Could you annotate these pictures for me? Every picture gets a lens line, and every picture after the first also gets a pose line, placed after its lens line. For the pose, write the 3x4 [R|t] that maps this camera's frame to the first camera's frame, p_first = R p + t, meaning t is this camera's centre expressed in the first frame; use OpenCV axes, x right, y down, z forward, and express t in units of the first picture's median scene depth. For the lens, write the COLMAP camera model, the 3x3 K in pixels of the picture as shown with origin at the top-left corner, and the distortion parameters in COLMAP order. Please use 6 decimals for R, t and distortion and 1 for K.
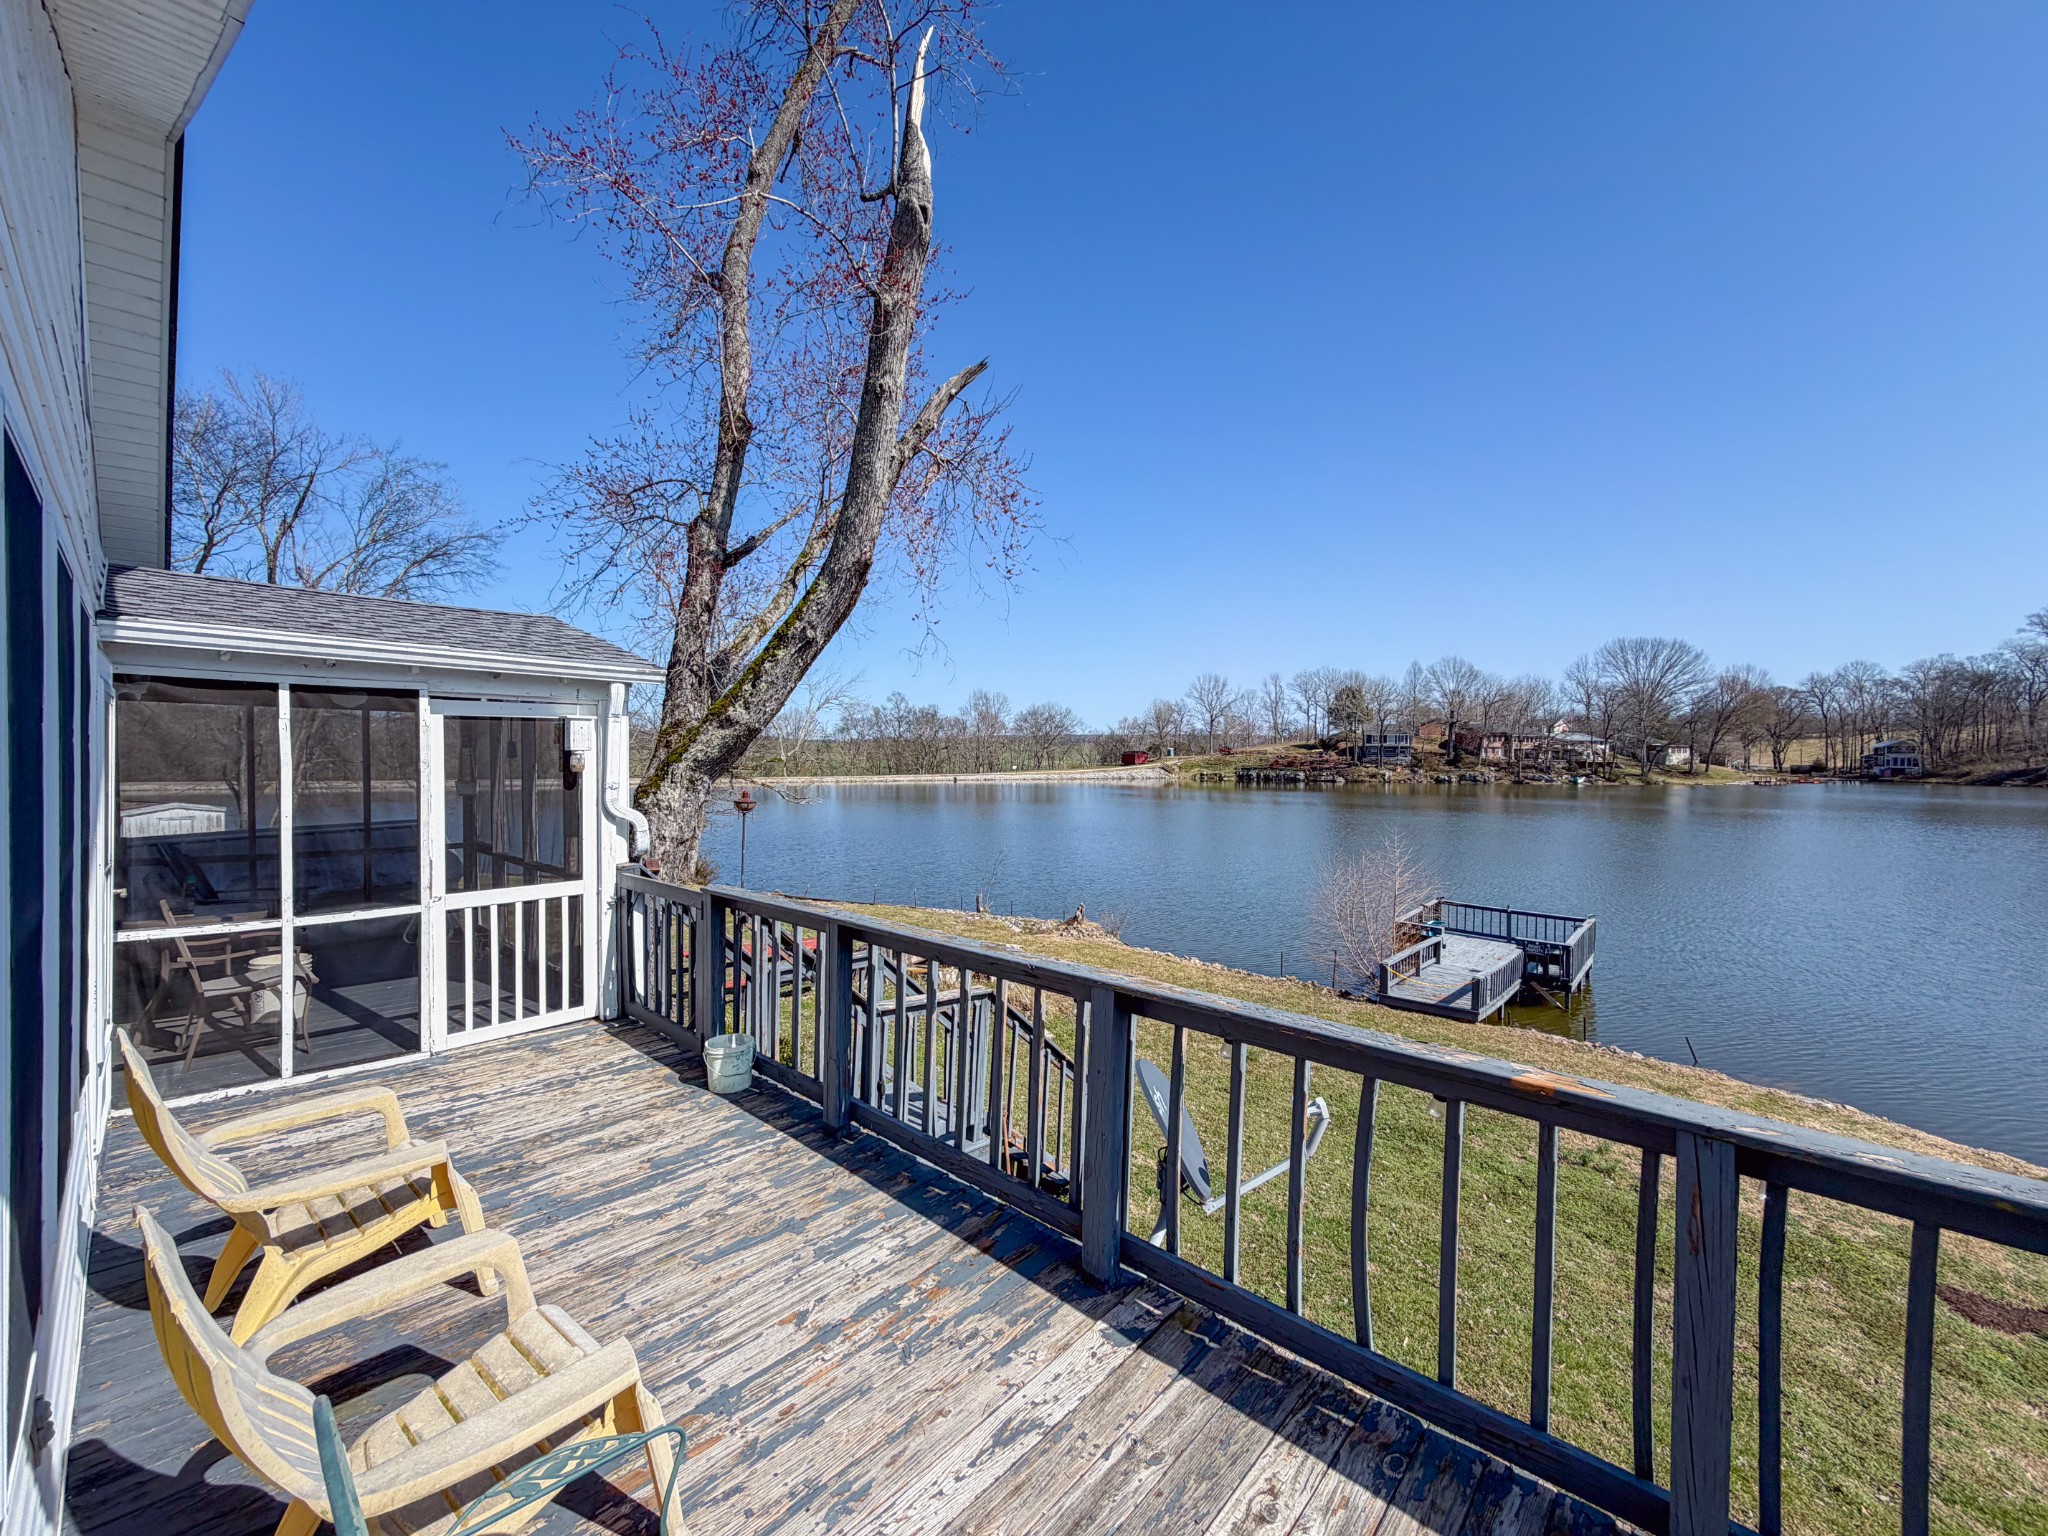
lens RADIAL K [[812.6, 0, 1019.6], [0, 812.6, 766.7], [0, 0, 1]] dist [-0.001580, 0.000616]
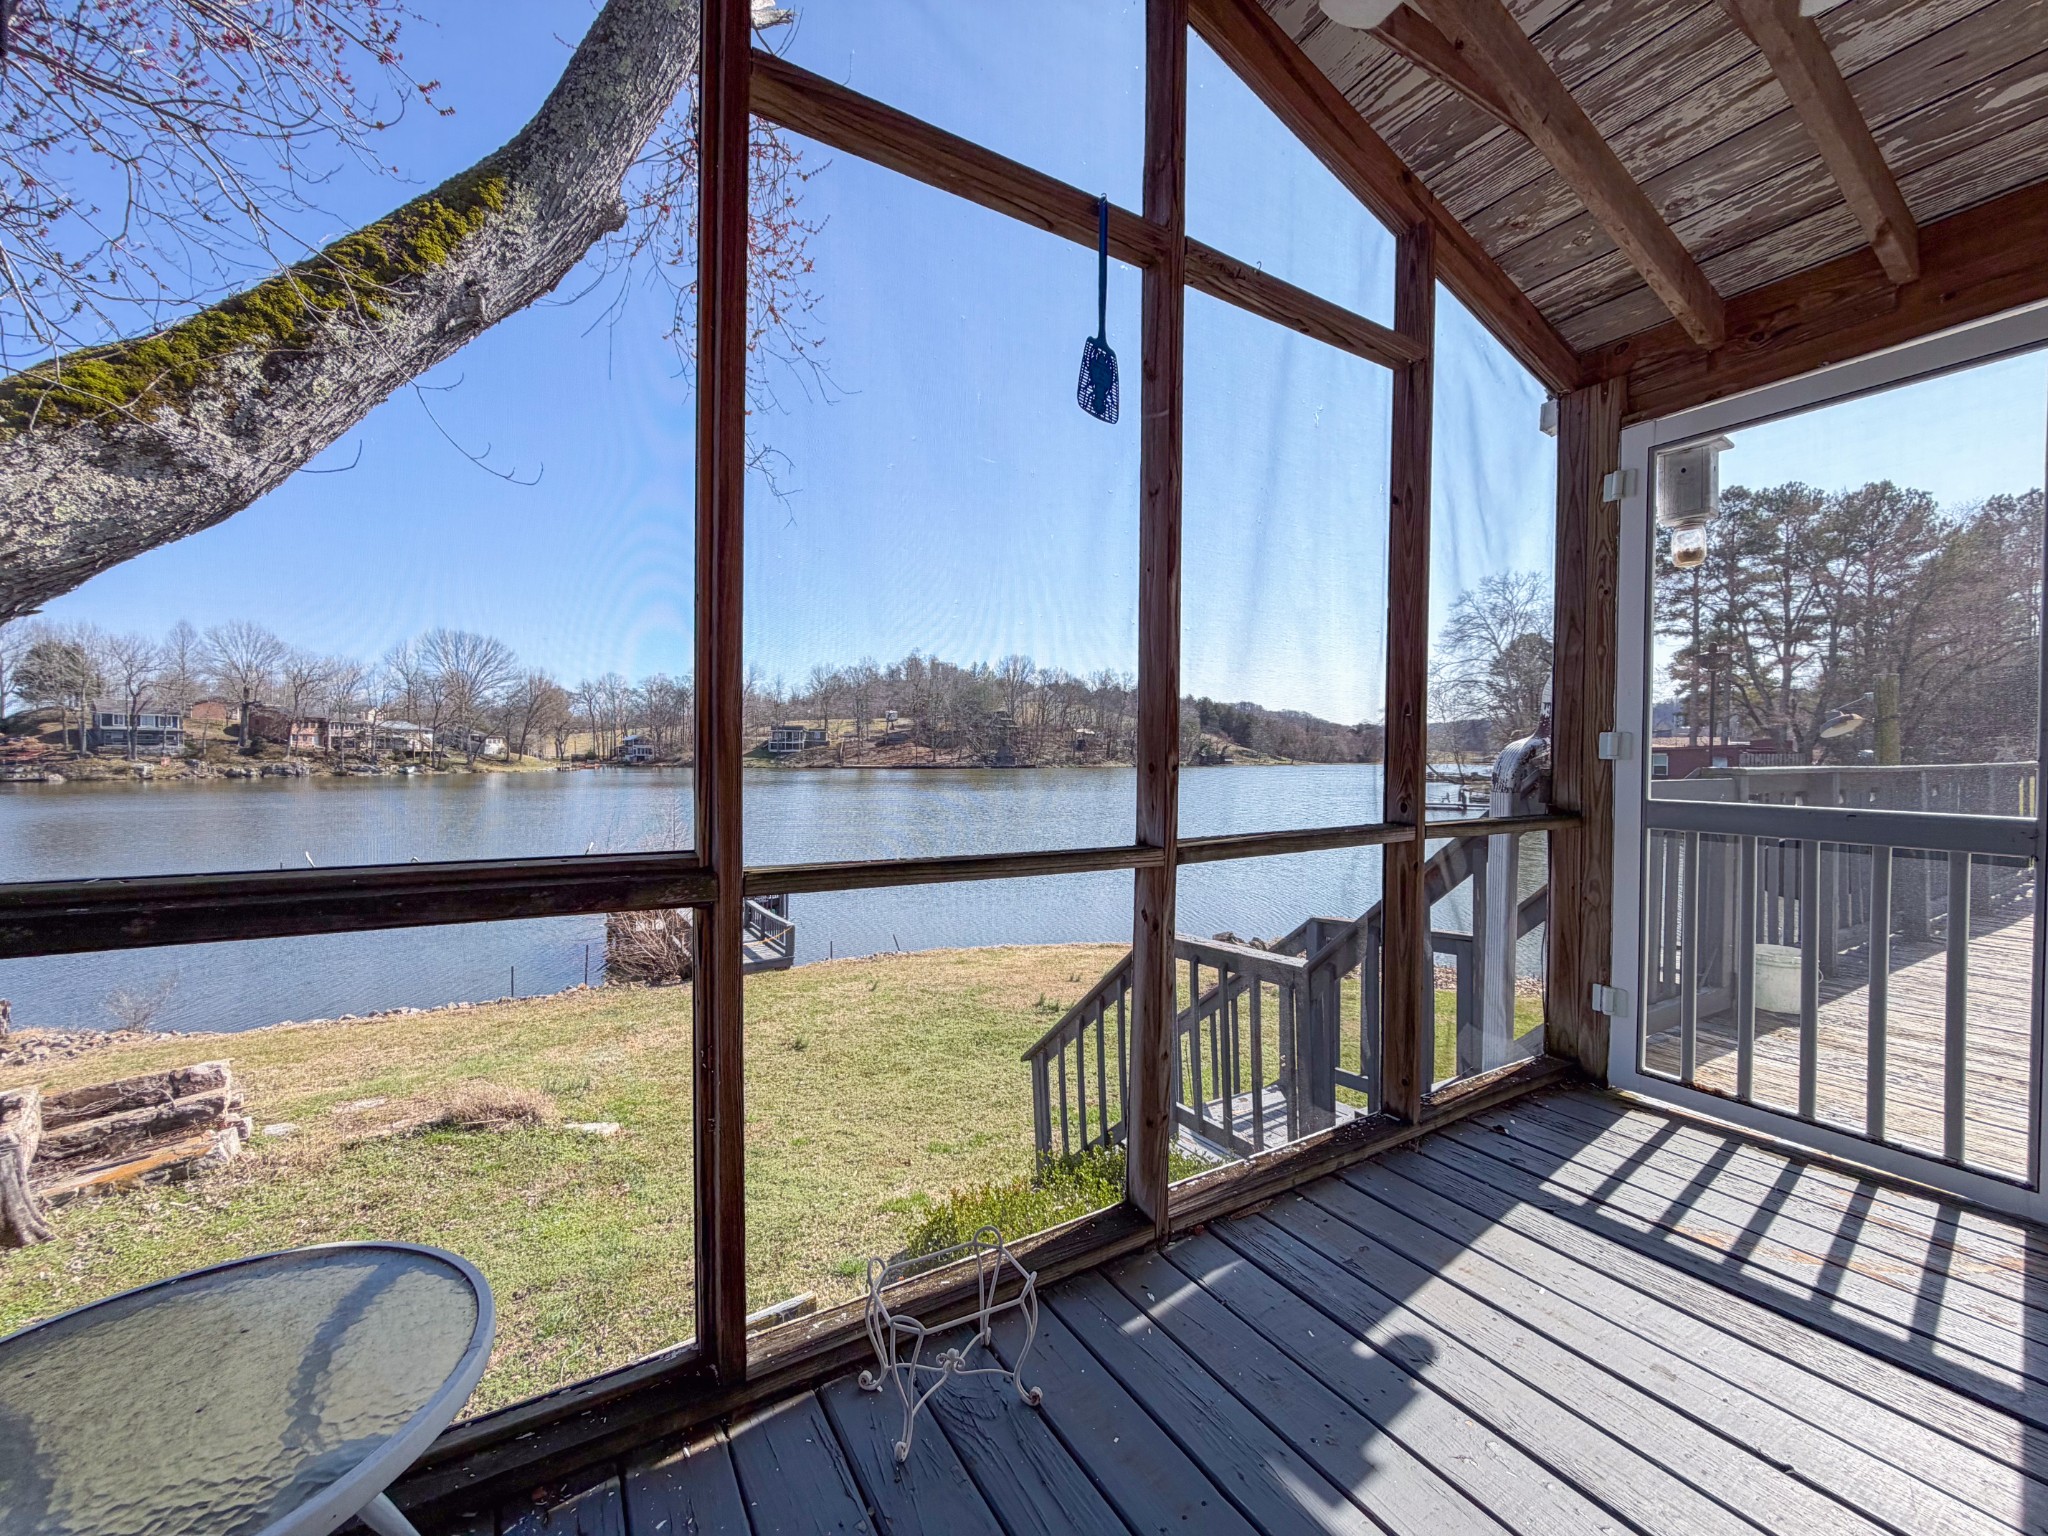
lens RADIAL K [[812.6, 0, 1017.2], [0, 812.6, 765.5], [0, 0, 1]] dist [-0.001580, 0.000616]
pose [[0.279237, -0.018929, 0.960036, -0.029801], [0.011100, 0.999803, 0.016484, 0.002933], [-0.960158, 0.006054, 0.279392, 0.033750]]
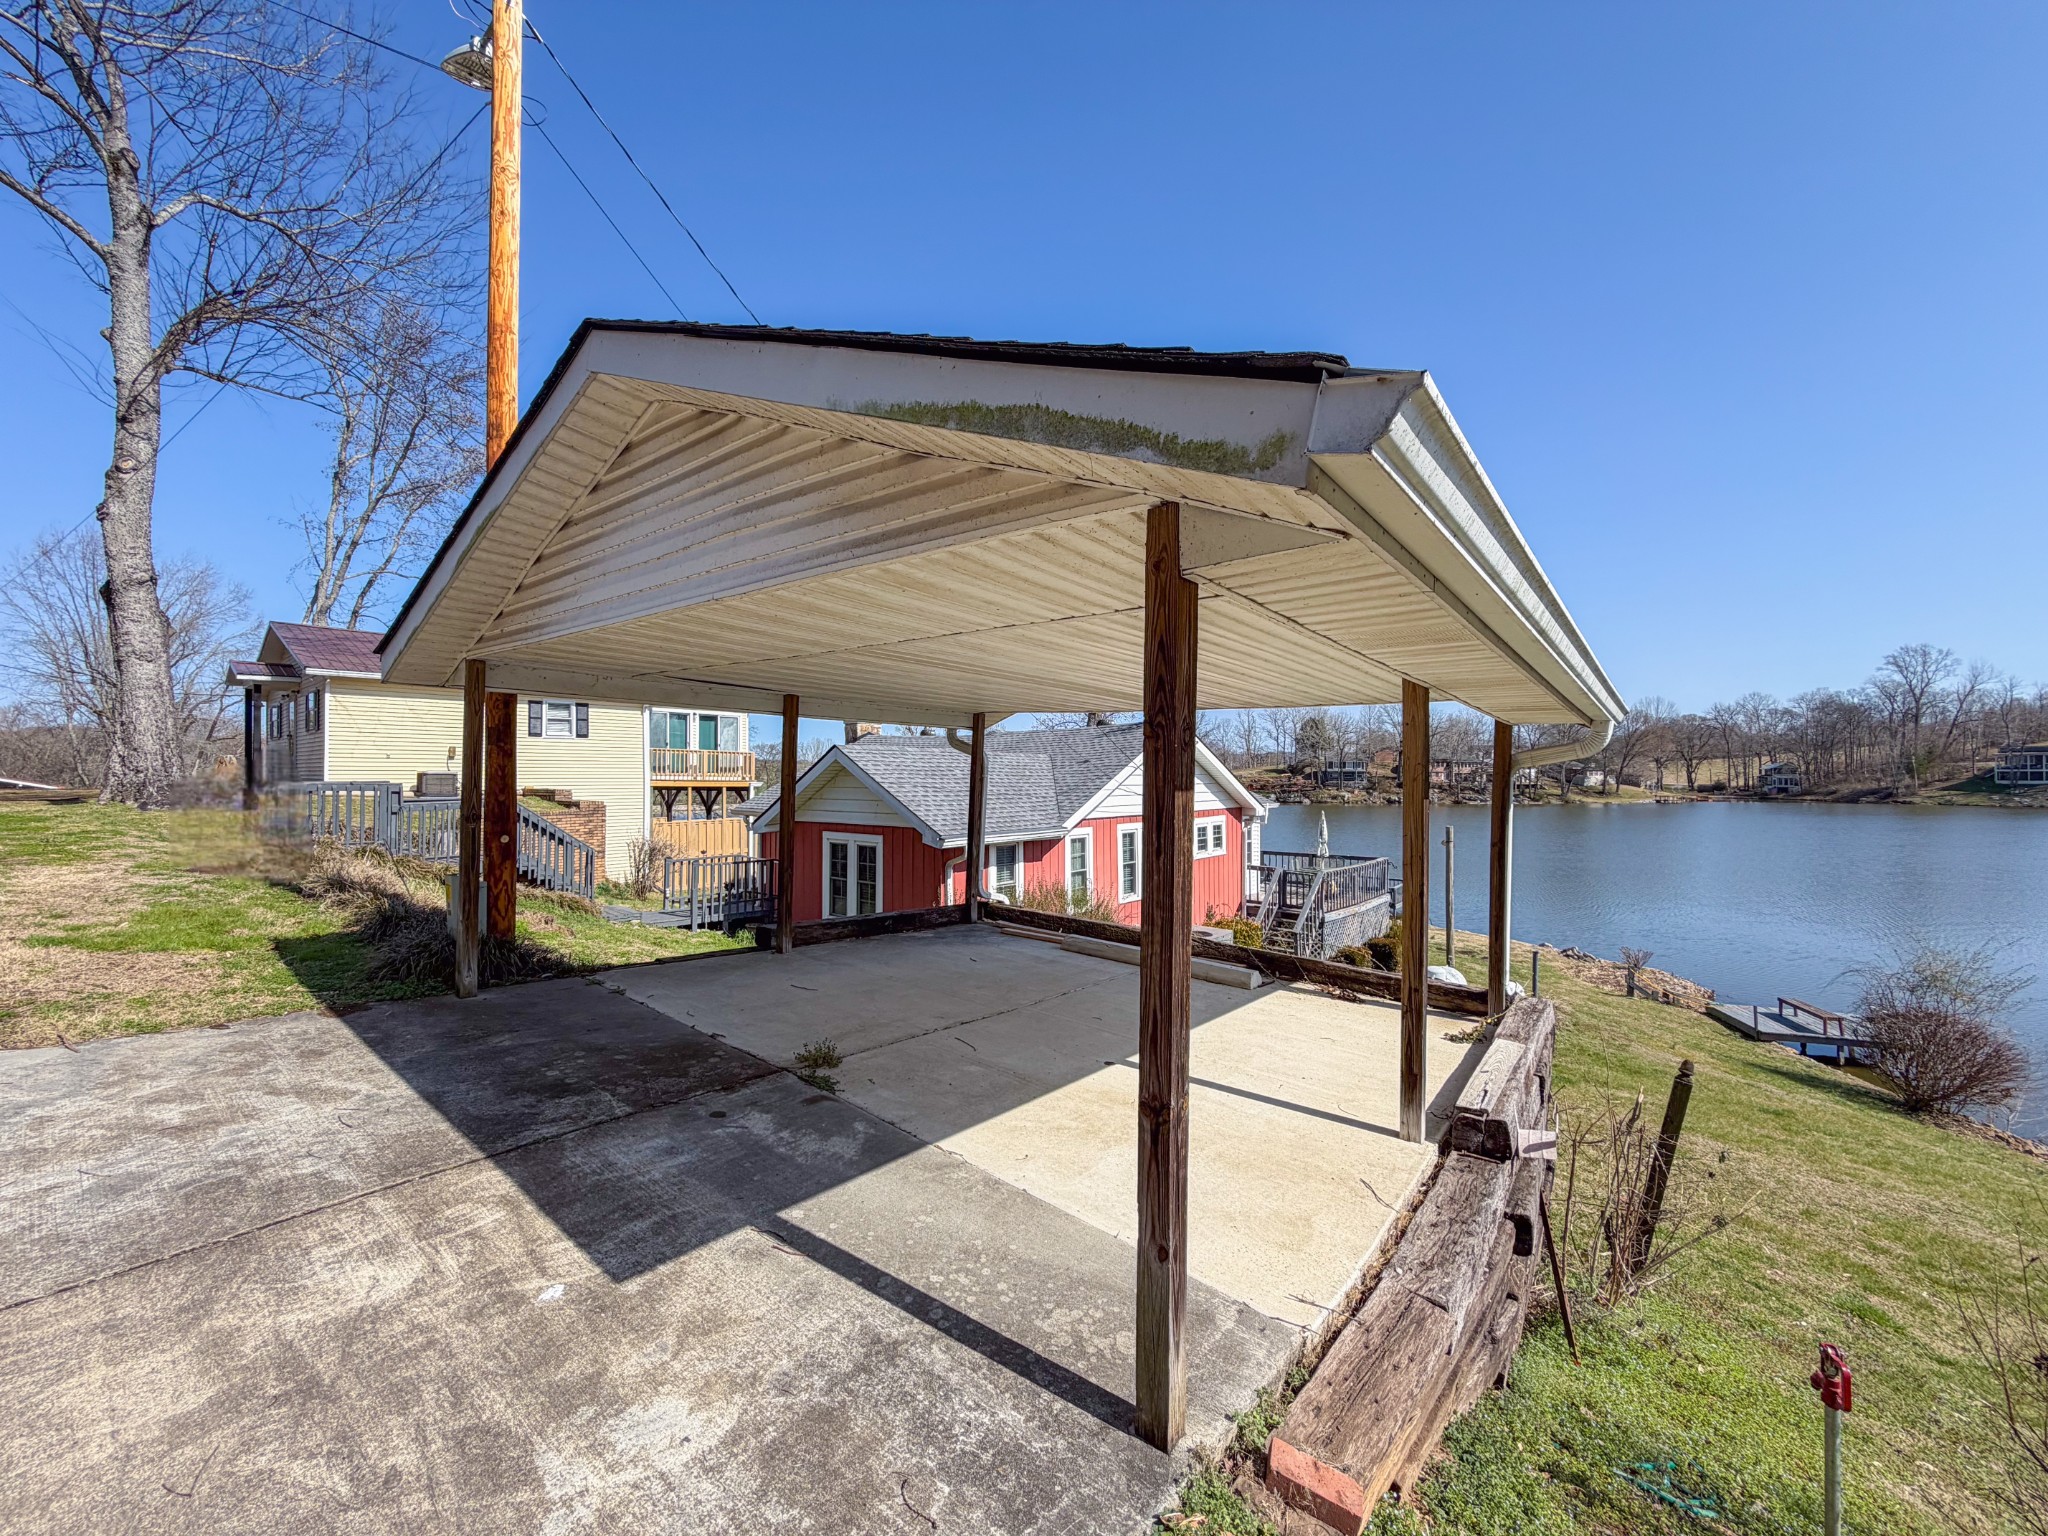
lens RADIAL K [[812.6, 0, 1026.3], [0, 812.6, 767.4], [0, 0, 1]] dist [-0.001580, 0.000616]
pose [[0.999085, -0.004342, 0.042552, -0.043248], [0.005258, 0.999756, -0.021445, -0.007898], [-0.042449, 0.021649, 0.998864, -0.115301]]
